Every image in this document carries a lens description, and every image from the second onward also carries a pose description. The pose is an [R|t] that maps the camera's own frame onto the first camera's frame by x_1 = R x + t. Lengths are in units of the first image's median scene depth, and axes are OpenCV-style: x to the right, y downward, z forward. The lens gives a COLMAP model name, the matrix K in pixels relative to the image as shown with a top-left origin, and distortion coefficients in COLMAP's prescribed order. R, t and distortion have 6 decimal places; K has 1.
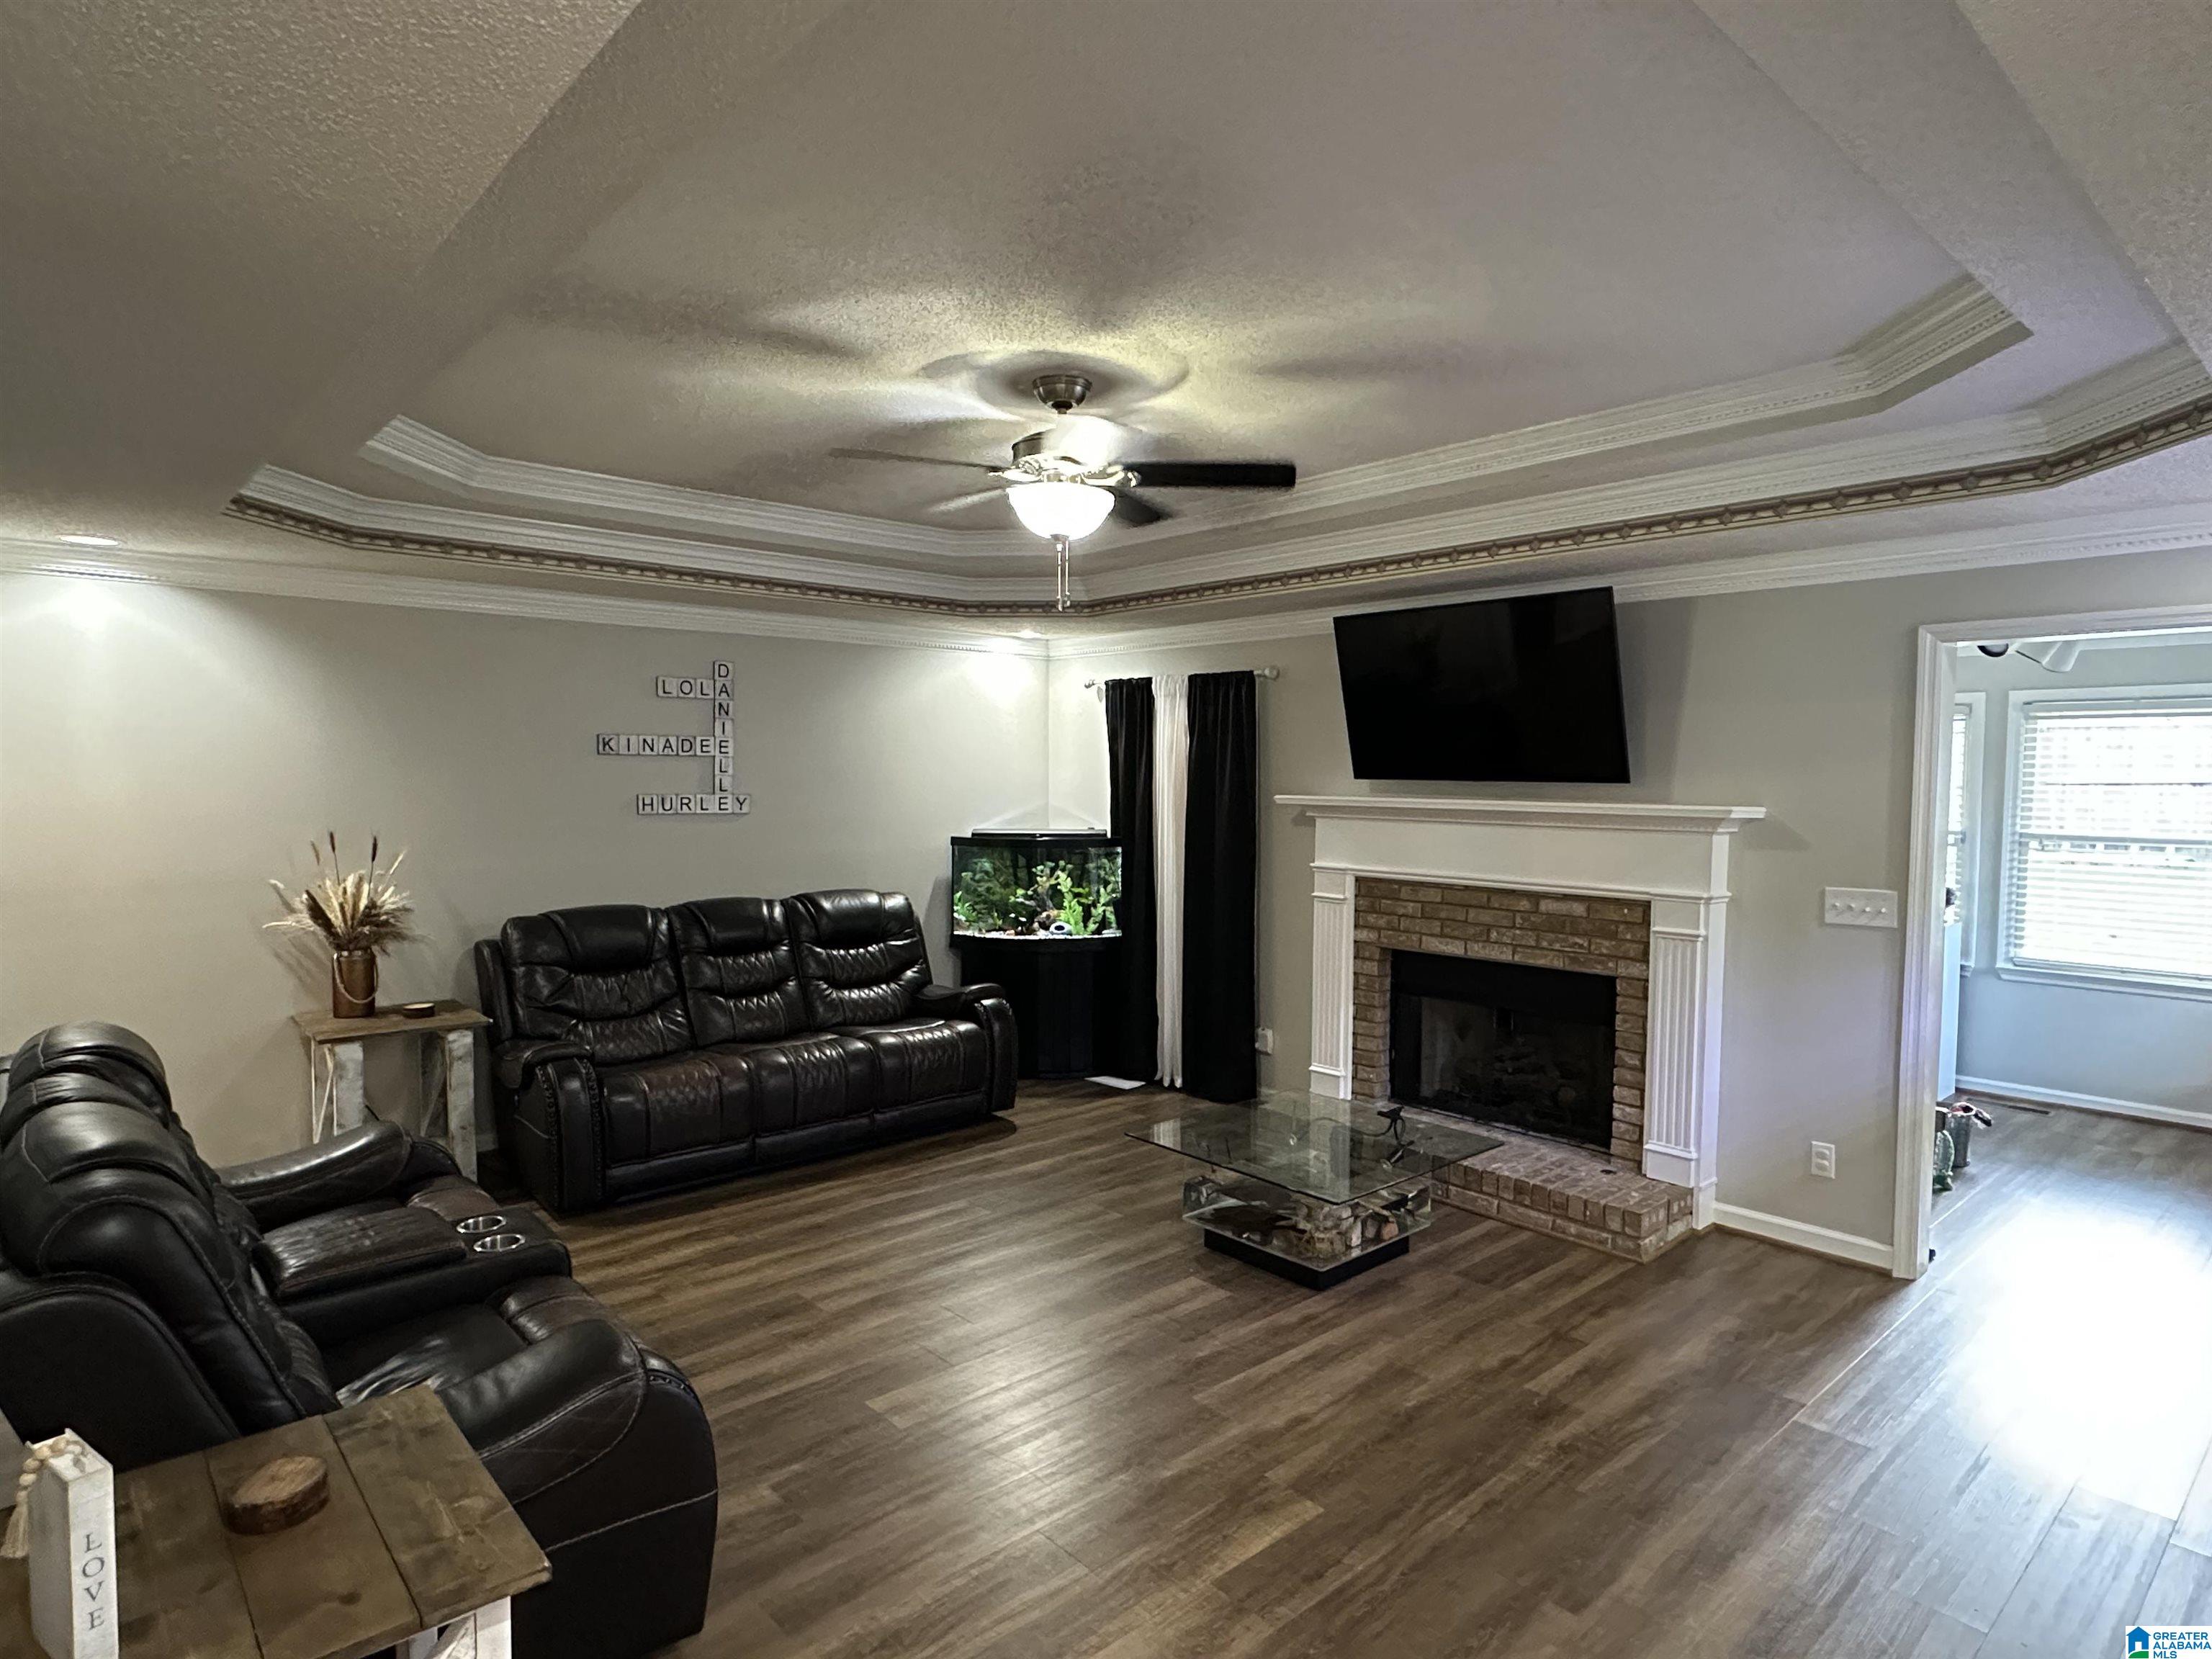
lens RADIAL K [[1231.5, 0, 1112.8], [0, 1231.5, 839.9], [0, 0, 1]] dist [0.003187, 0.000144]
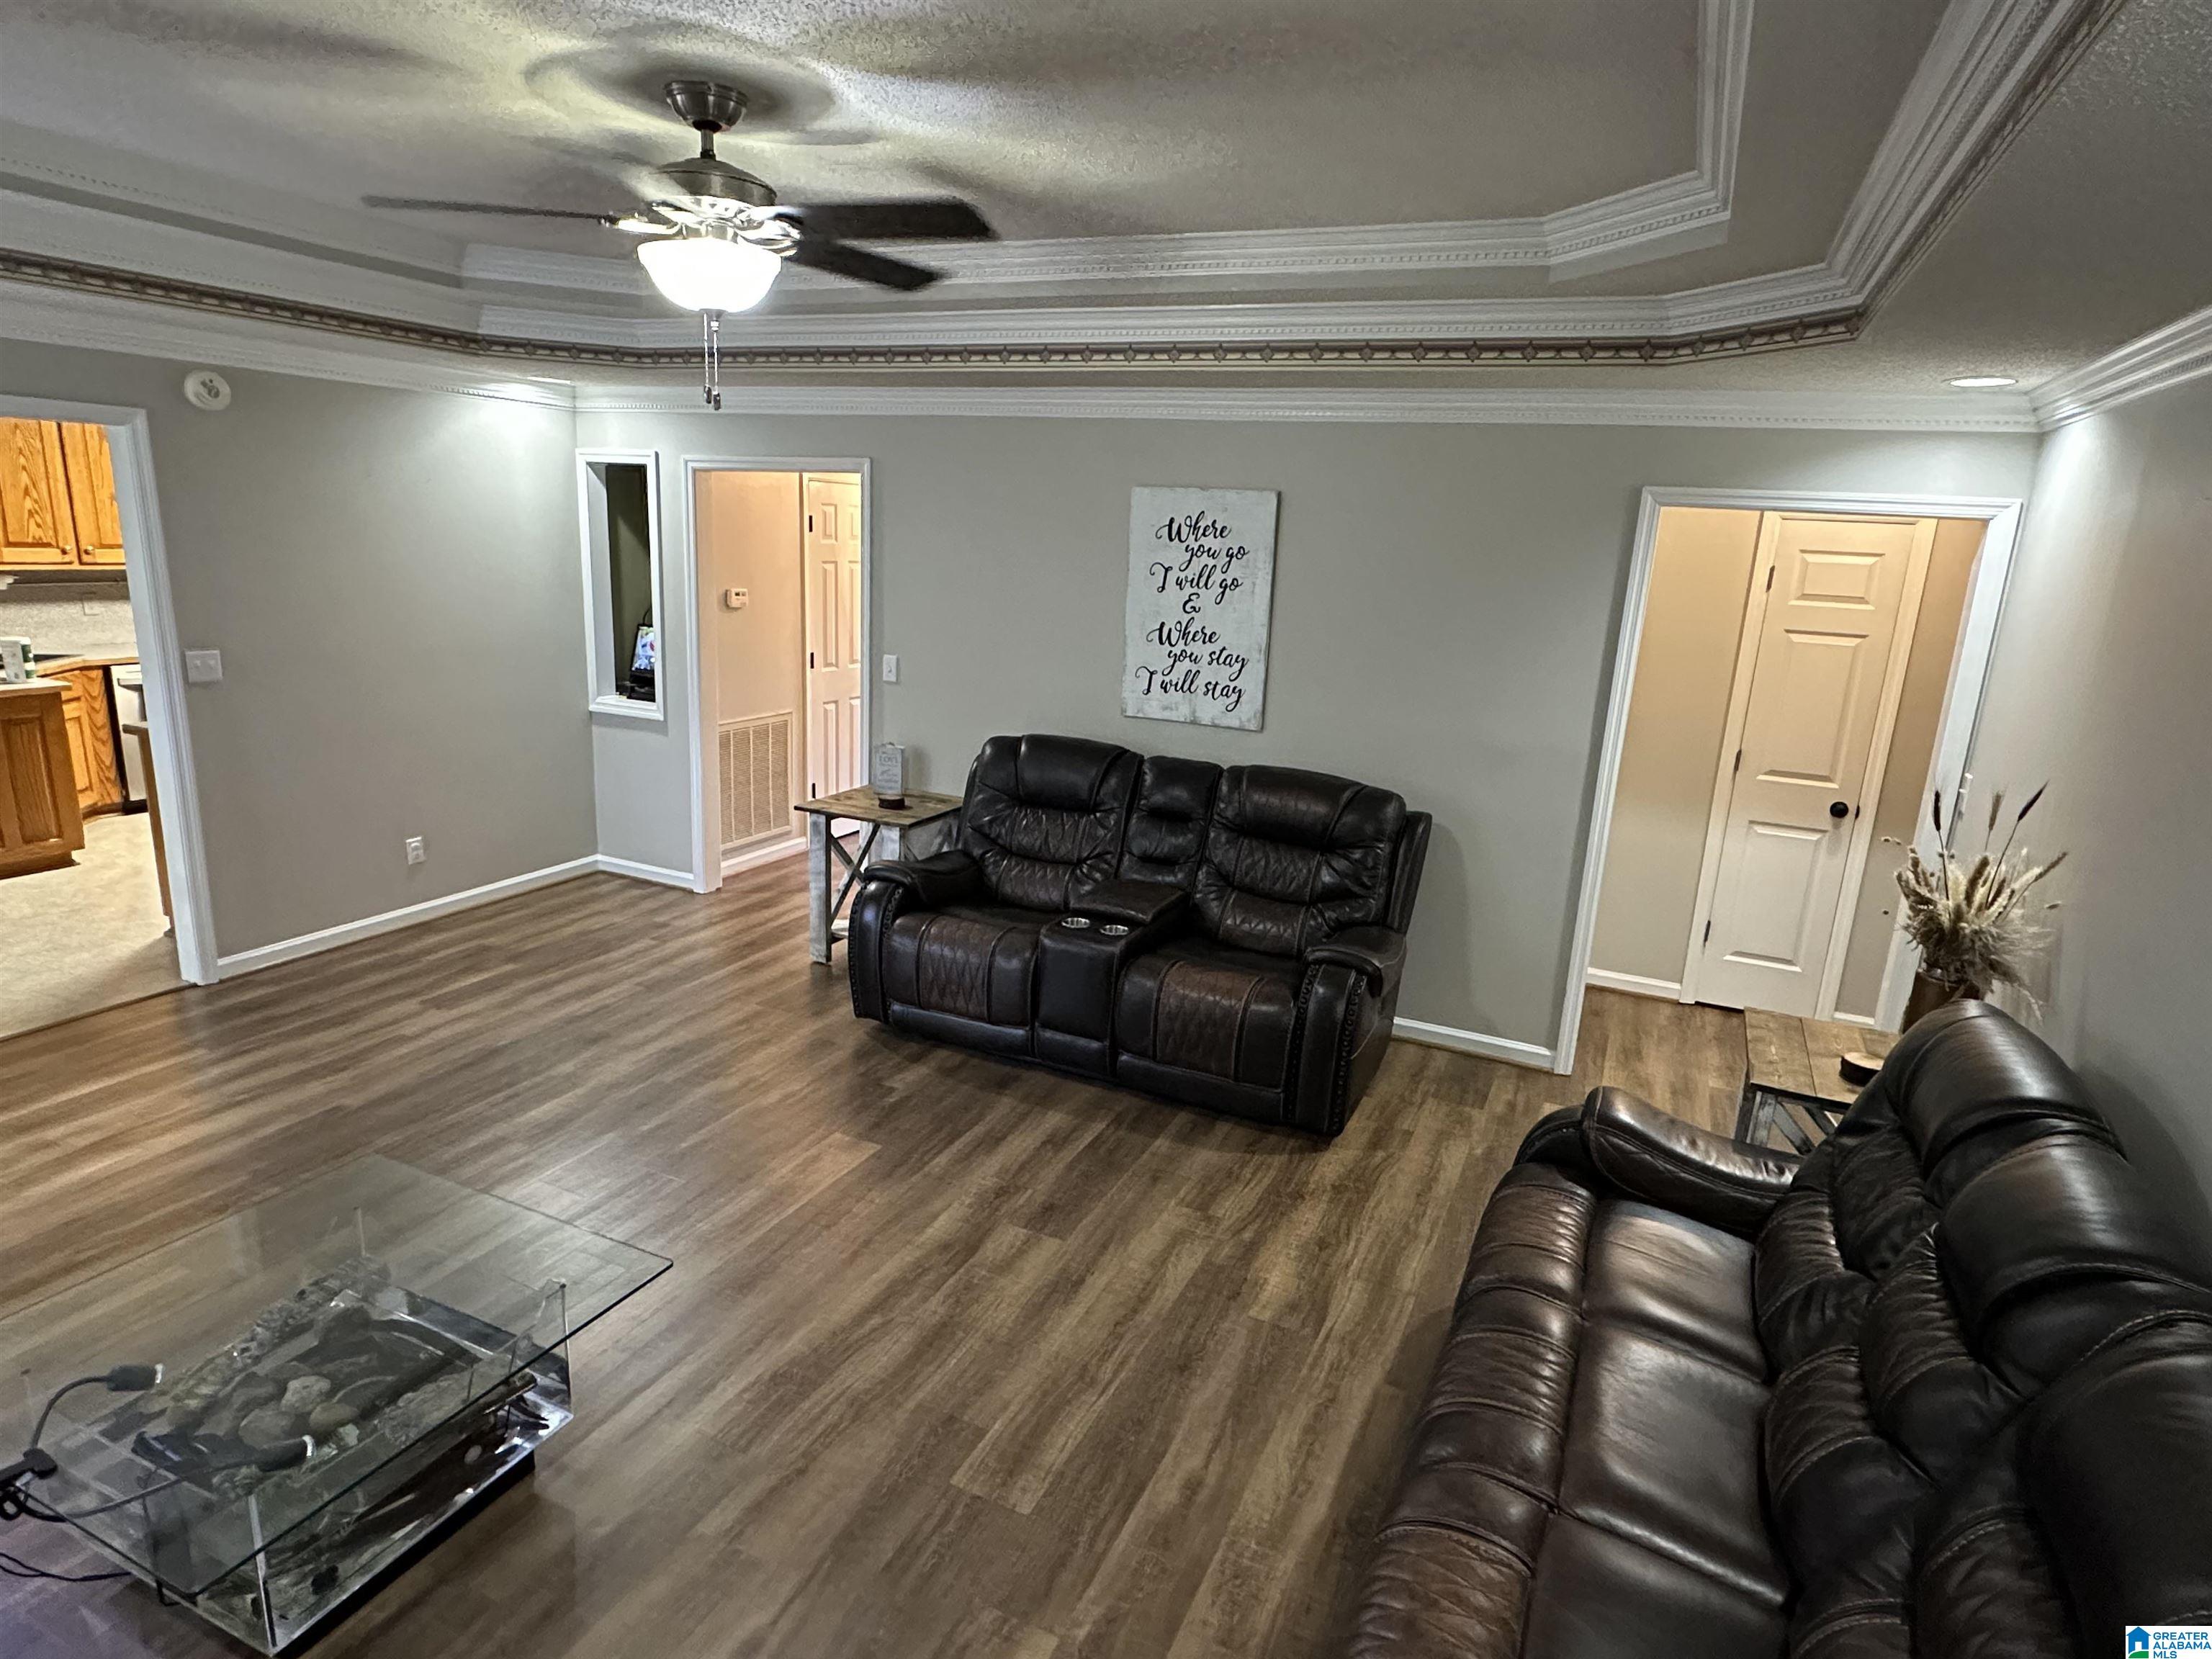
lens RADIAL K [[1231.5, 0, 1112.8], [0, 1231.5, 839.9], [0, 0, 1]] dist [0.003187, 0.000144]
pose [[-0.916583, 0.043461, -0.397474, 0.038269], [-0.078660, 0.955050, 0.285819, -0.126480], [0.392030, 0.293242, -0.871964, 1.374334]]
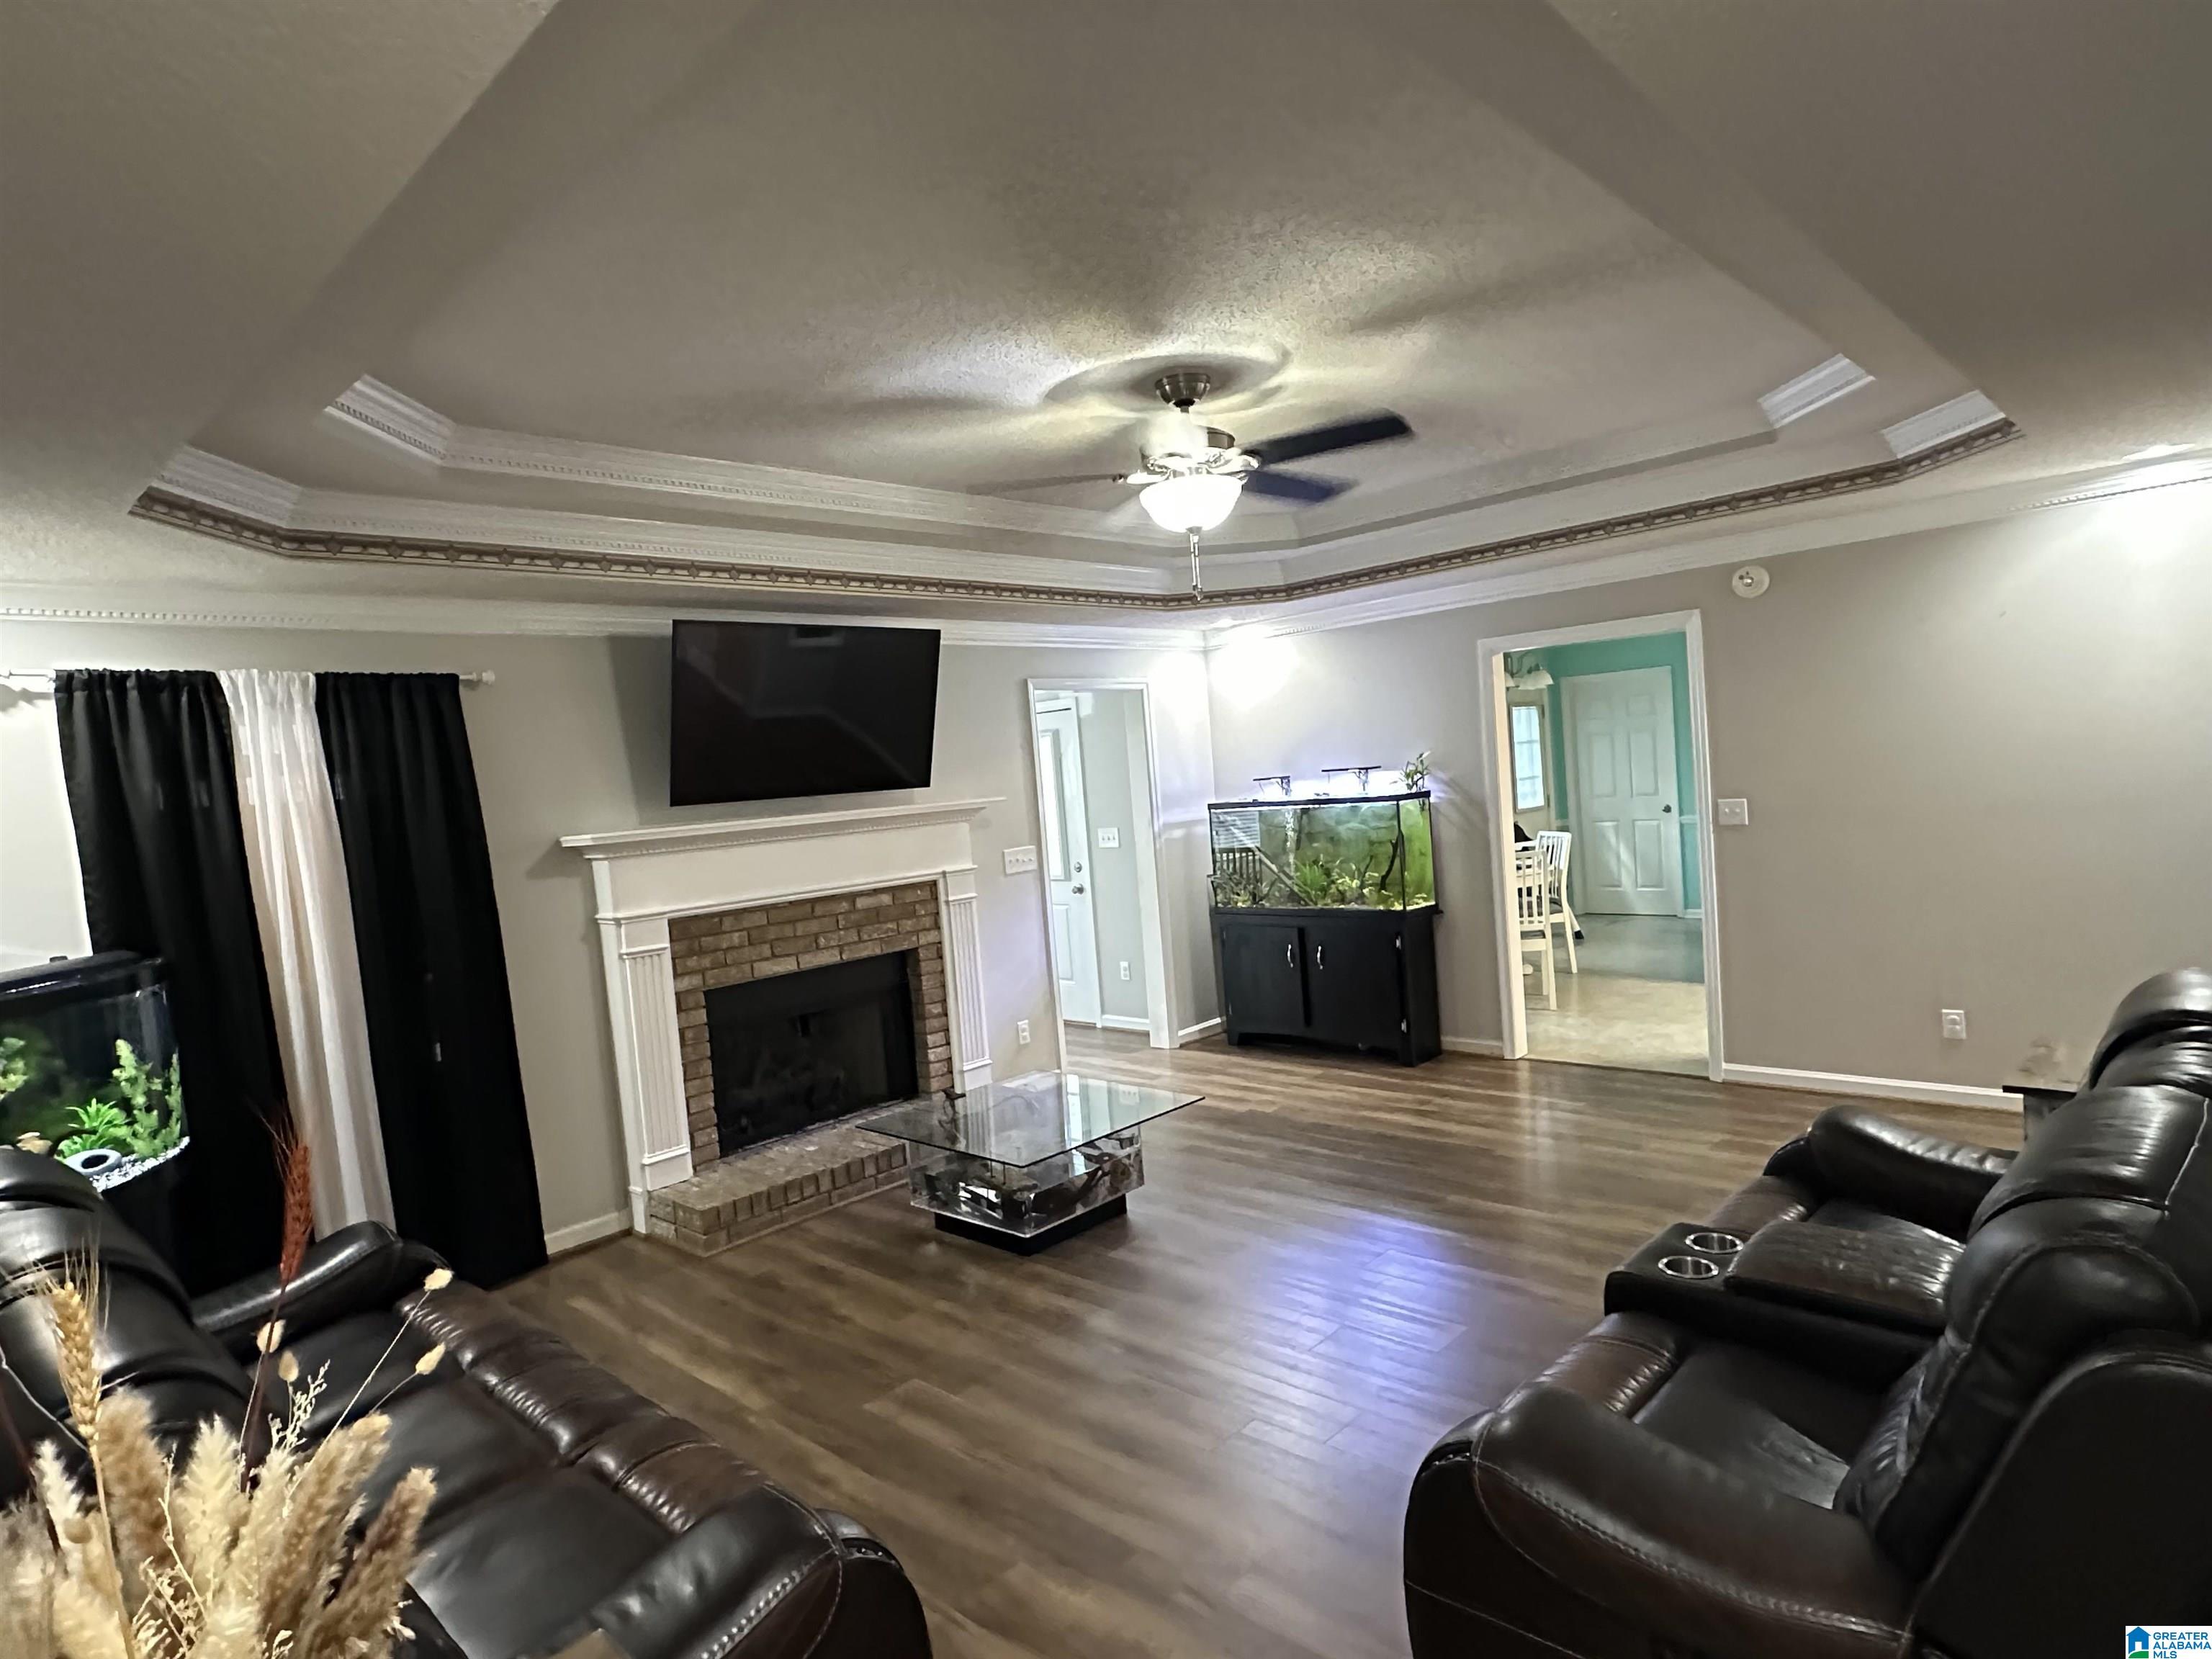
lens RADIAL K [[1231.5, 0, 1112.8], [0, 1231.5, 839.9], [0, 0, 1]] dist [0.003187, 0.000144]
pose [[-0.080183, -0.057654, 0.995111, -0.795076], [0.130767, 0.989089, 0.067841, -0.050475], [-0.988165, 0.135568, -0.071769, 0.860557]]
